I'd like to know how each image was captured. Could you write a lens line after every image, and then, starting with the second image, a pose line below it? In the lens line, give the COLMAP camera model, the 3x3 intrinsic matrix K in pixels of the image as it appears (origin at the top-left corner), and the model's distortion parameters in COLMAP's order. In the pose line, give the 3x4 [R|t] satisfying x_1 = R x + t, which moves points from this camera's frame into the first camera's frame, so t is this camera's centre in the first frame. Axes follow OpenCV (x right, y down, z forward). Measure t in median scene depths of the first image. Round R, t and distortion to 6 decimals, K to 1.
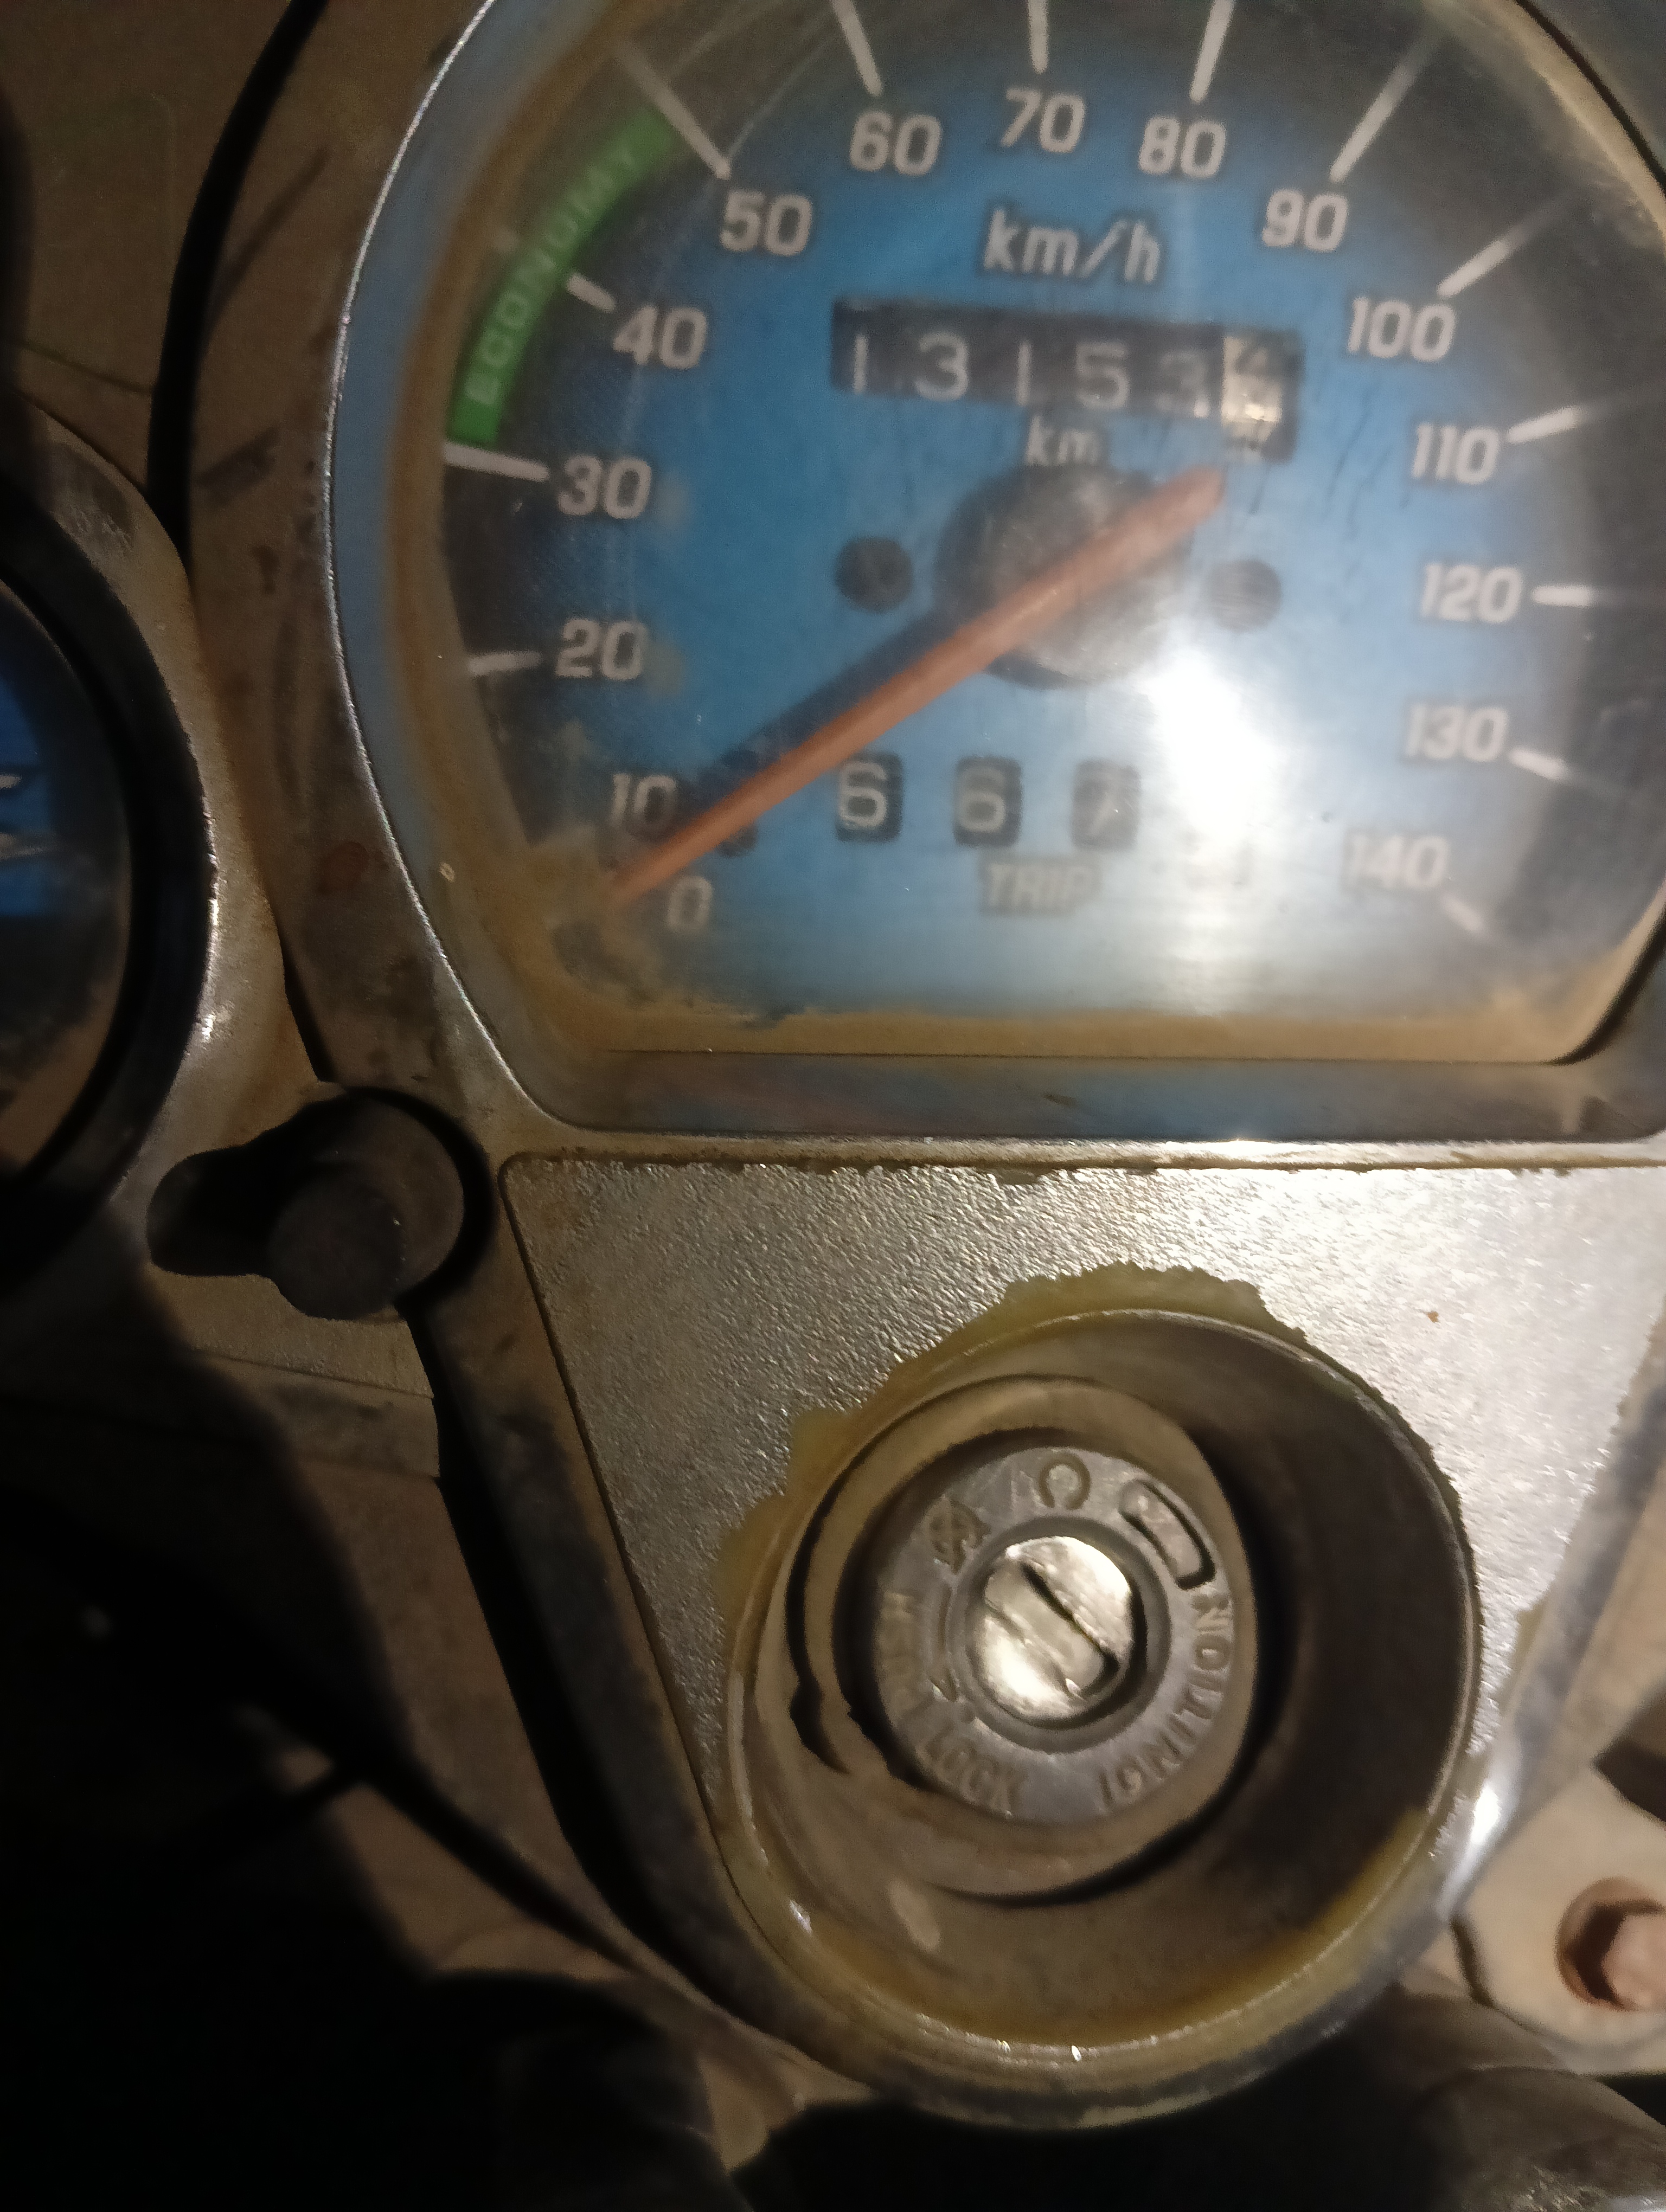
lens RADIAL K [[1837.0, 0, 833.0], [0, 1837.0, 1106.0], [0, 0, 1]] dist [0.049692, -0.221936]
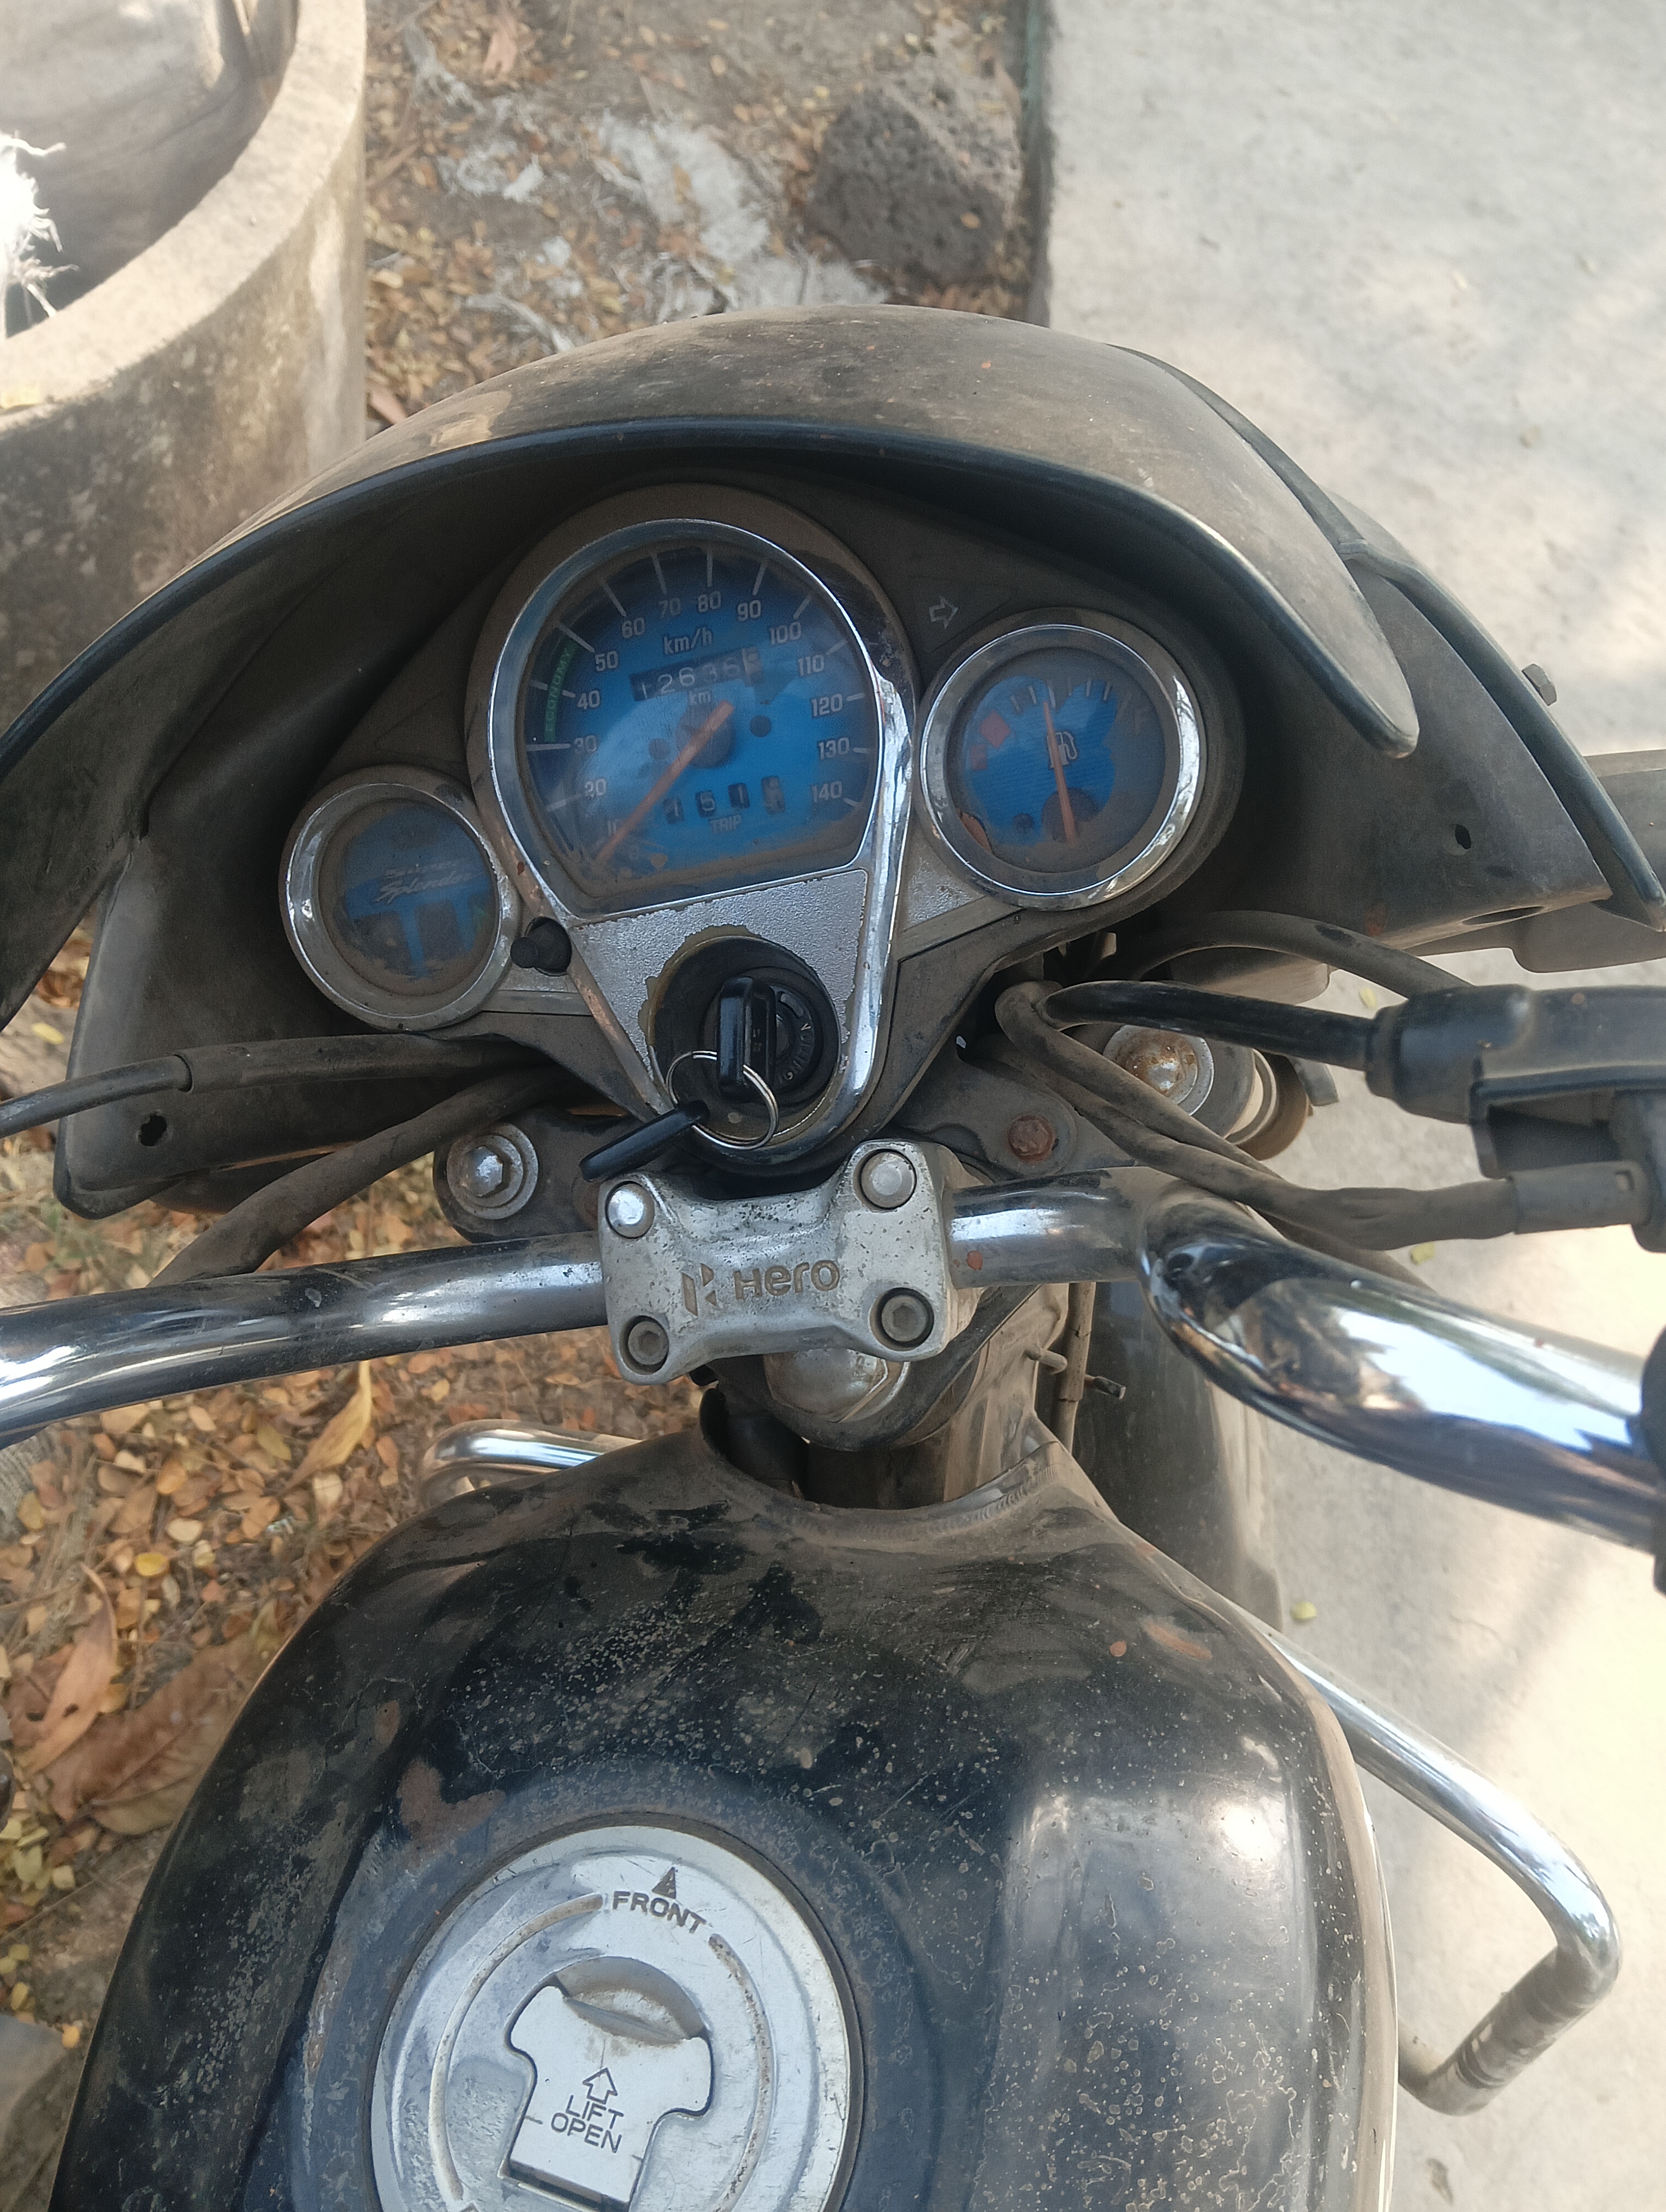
lens RADIAL K [[1747.1, 0, 834.0], [0, 1747.1, 1121.7], [0, 0, 1]] dist [0.113309, -0.265277]
pose [[0.896393, -0.147466, -0.418010, 1.664078], [0.184778, 0.981508, 0.049986, 0.314751], [0.402909, -0.122047, 0.907066, -2.054709]]
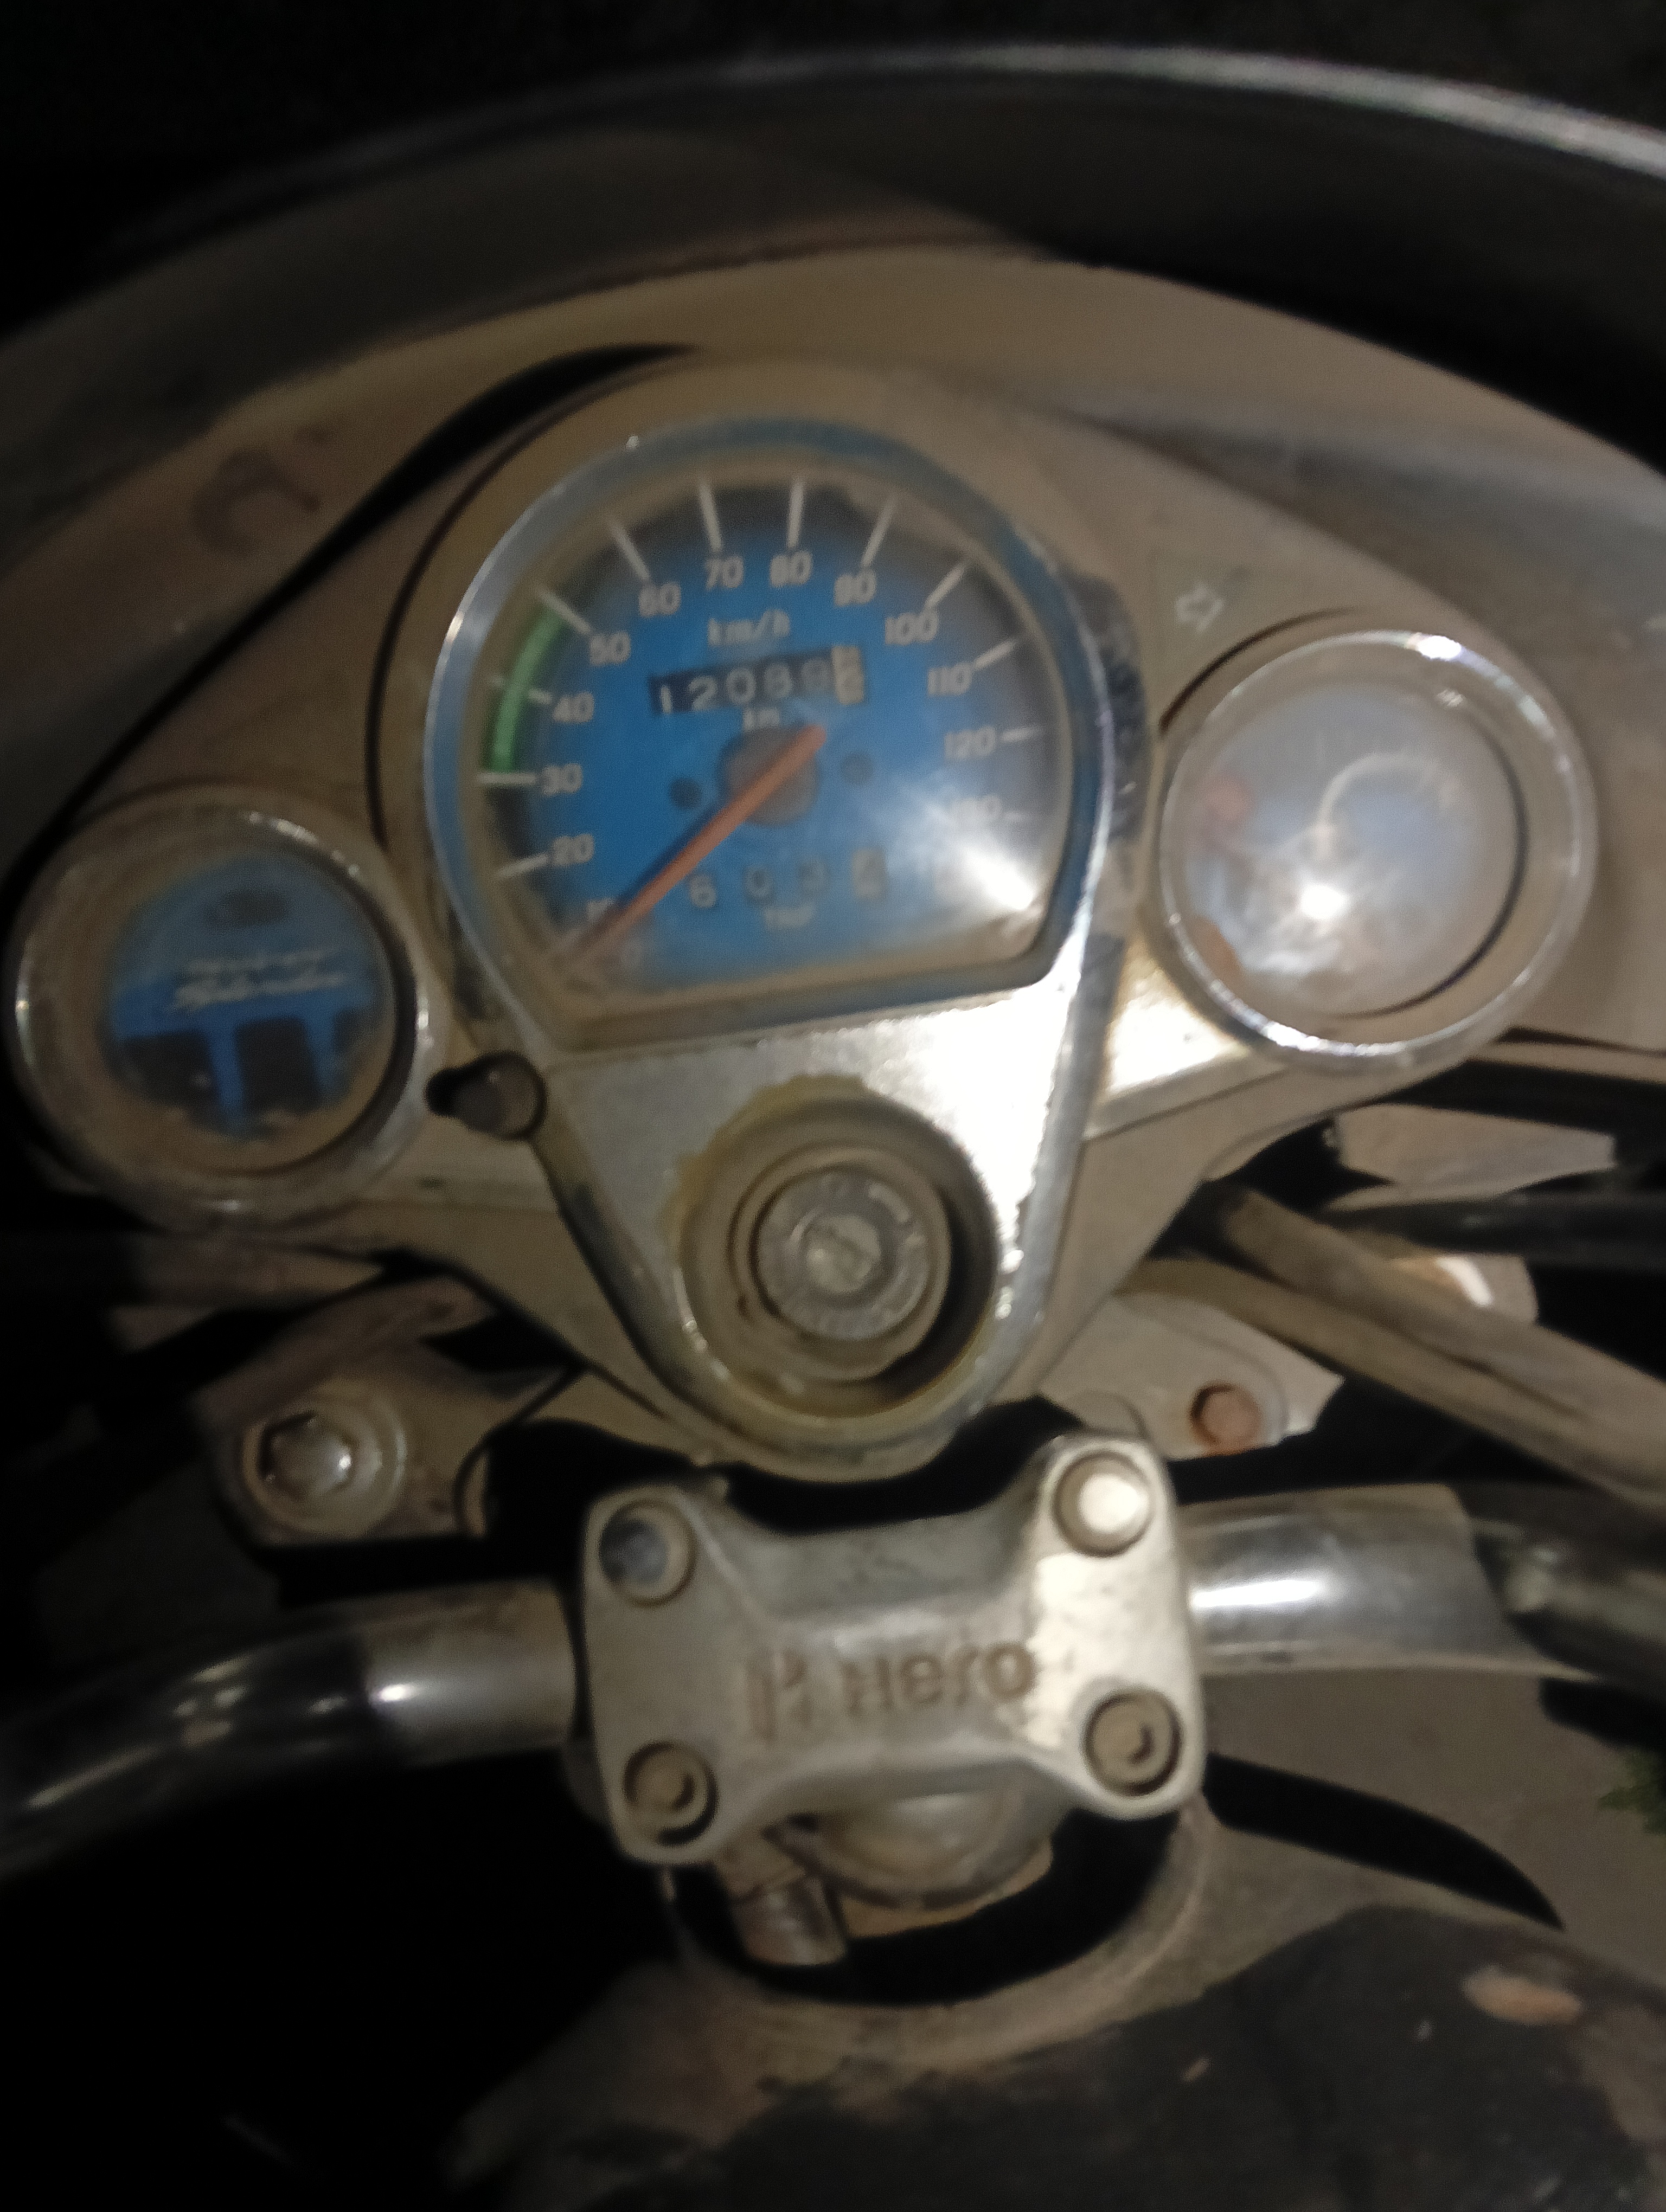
lens RADIAL K [[1781.7, 0, 828.9], [0, 1781.7, 1116.5], [0, 0, 1]] dist [0.105030, -0.310359]
pose [[0.973578, -0.152147, -0.170284, 0.508422], [0.153161, 0.988175, -0.007245, 0.141979], [0.169372, -0.019027, 0.985368, -1.124546]]
